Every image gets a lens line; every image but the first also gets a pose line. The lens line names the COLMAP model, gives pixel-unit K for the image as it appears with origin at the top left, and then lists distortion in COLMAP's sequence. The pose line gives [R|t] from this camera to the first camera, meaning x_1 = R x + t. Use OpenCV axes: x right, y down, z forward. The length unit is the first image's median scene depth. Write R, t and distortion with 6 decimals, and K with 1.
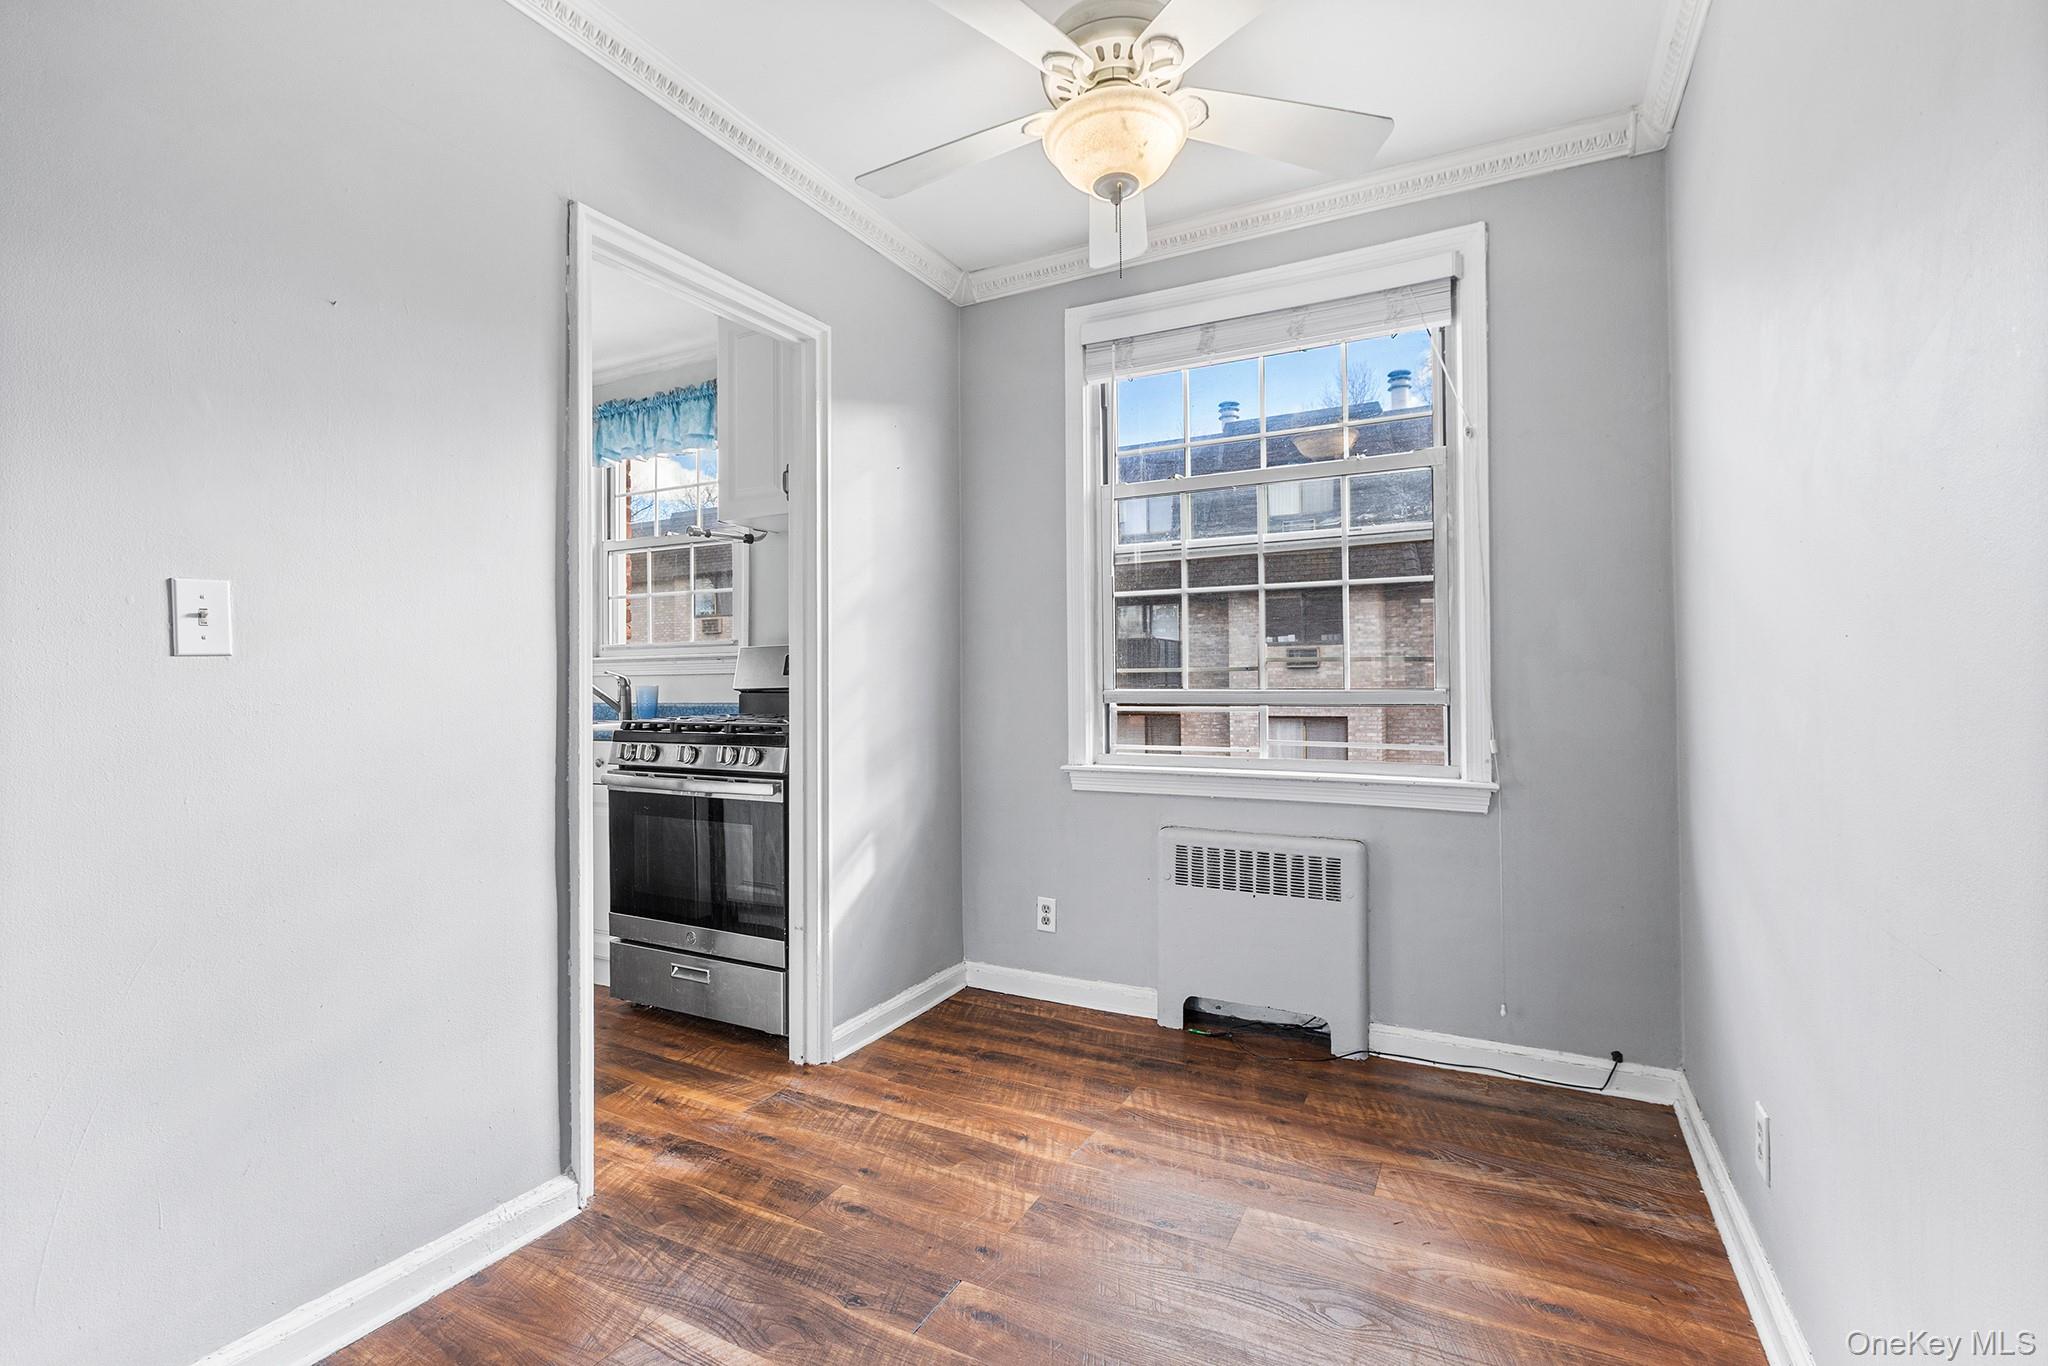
lens RADIAL K [[925.5, 0, 1019.2], [0, 925.5, 674.3], [0, 0, 1]] dist [0.002642, -0.001184]
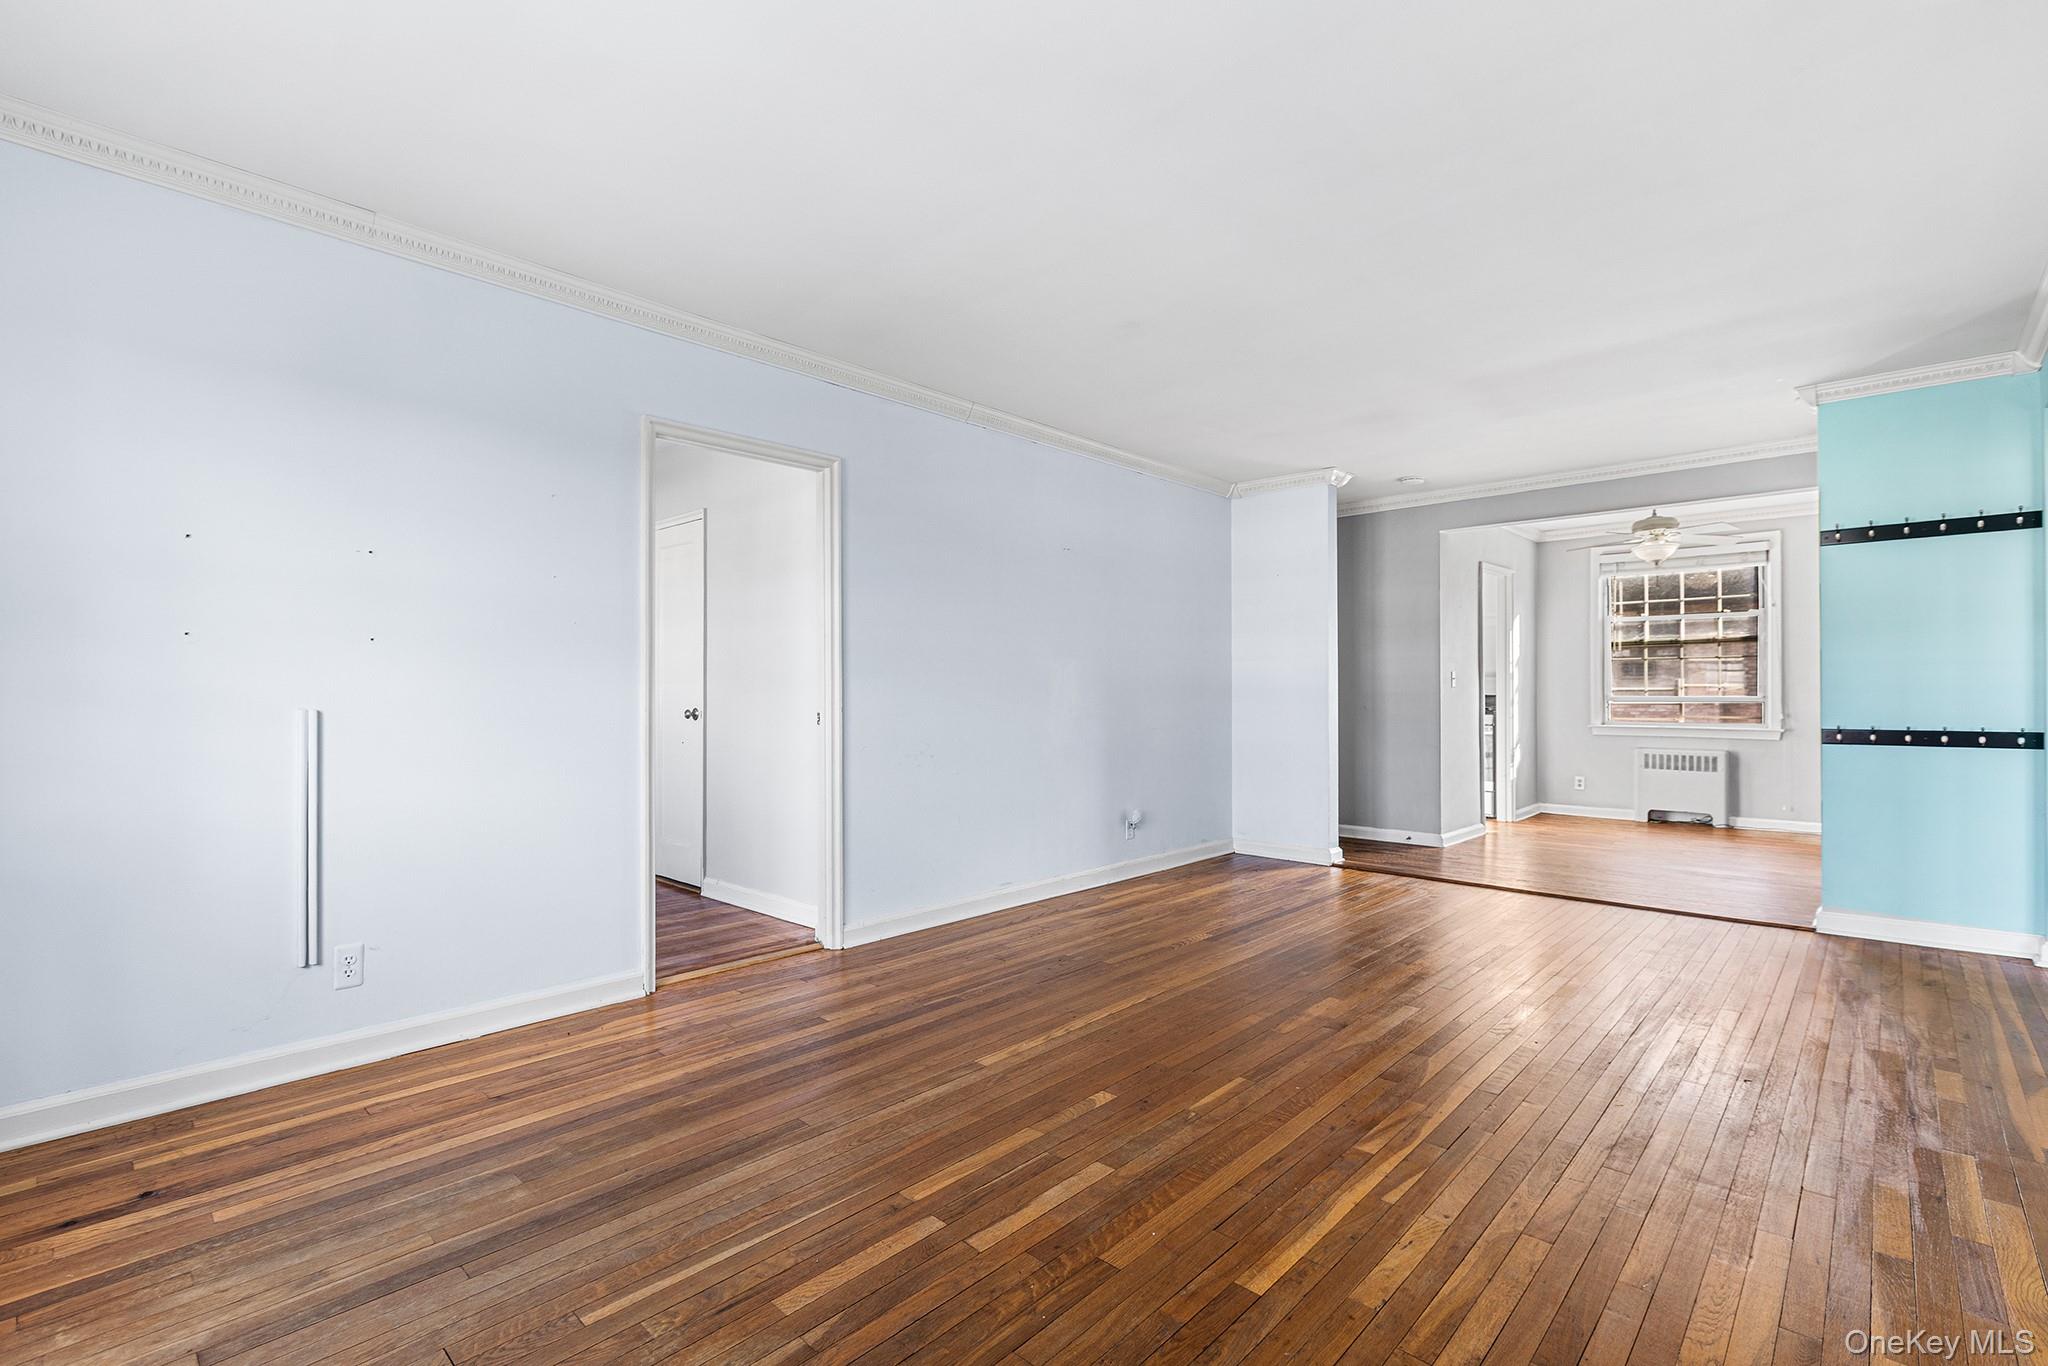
lens RADIAL K [[925.5, 0, 1007.6], [0, 925.5, 696.3], [0, 0, 1]] dist [0.002642, -0.001184]
pose [[0.963631, 0.002641, -0.267223, -0.984976], [0.000648, 0.999925, 0.012219, -0.018671], [0.267236, -0.011947, 0.963557, -2.297720]]
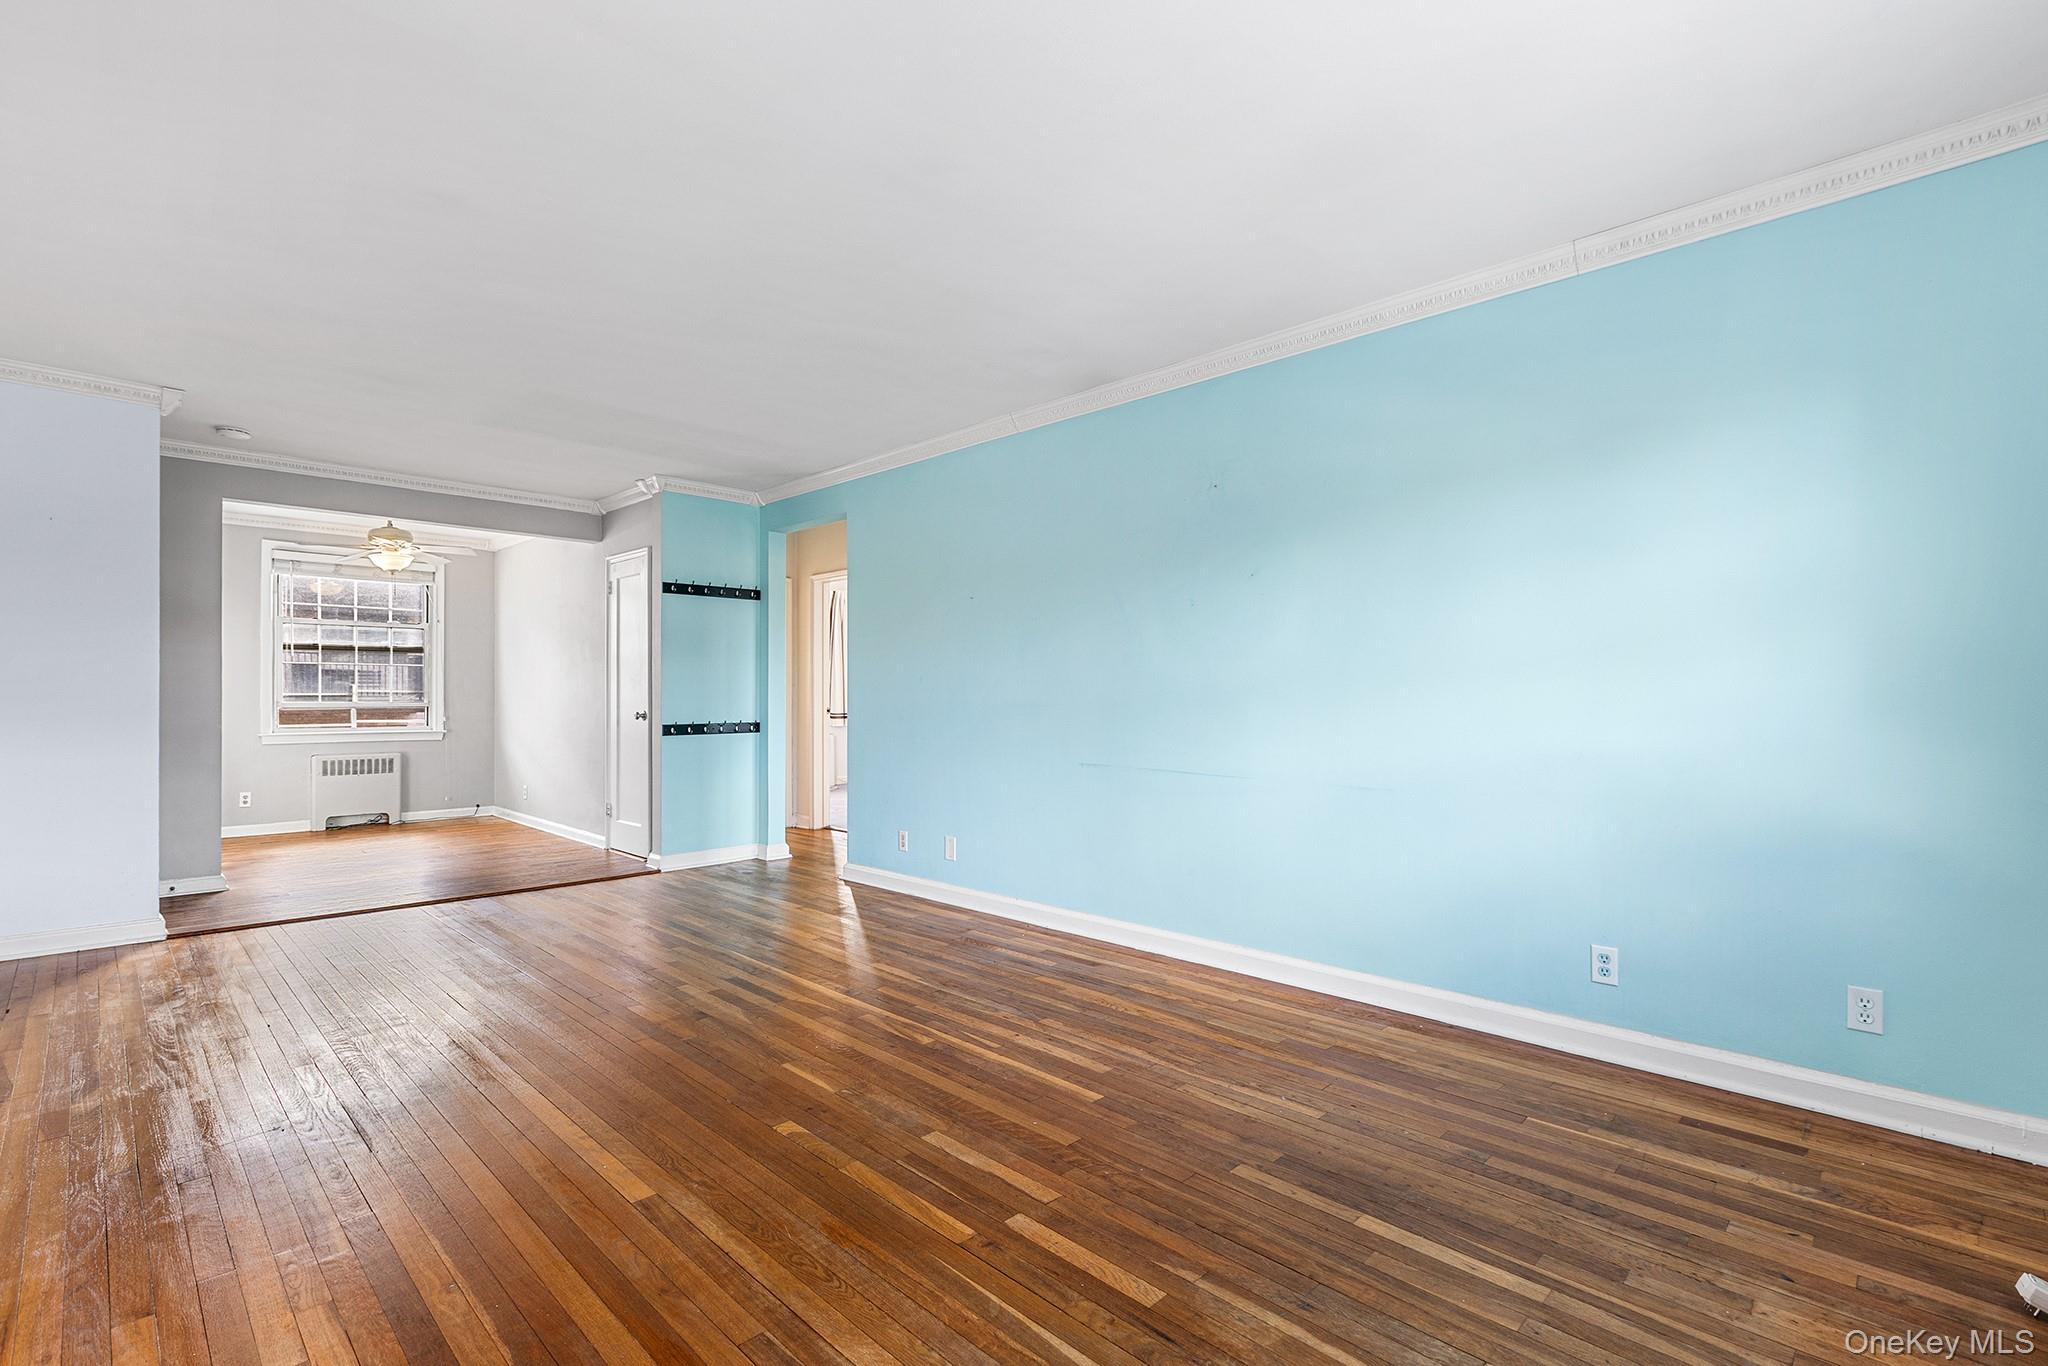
lens RADIAL K [[925.5, 0, 1025.2], [0, 925.5, 685.9], [0, 0, 1]] dist [0.002642, -0.001184]
pose [[0.286441, 0.013059, 0.958009, -1.960236], [-0.007642, 0.999906, -0.011345, -0.015436], [-0.958067, -0.004072, 0.286514, -1.828344]]
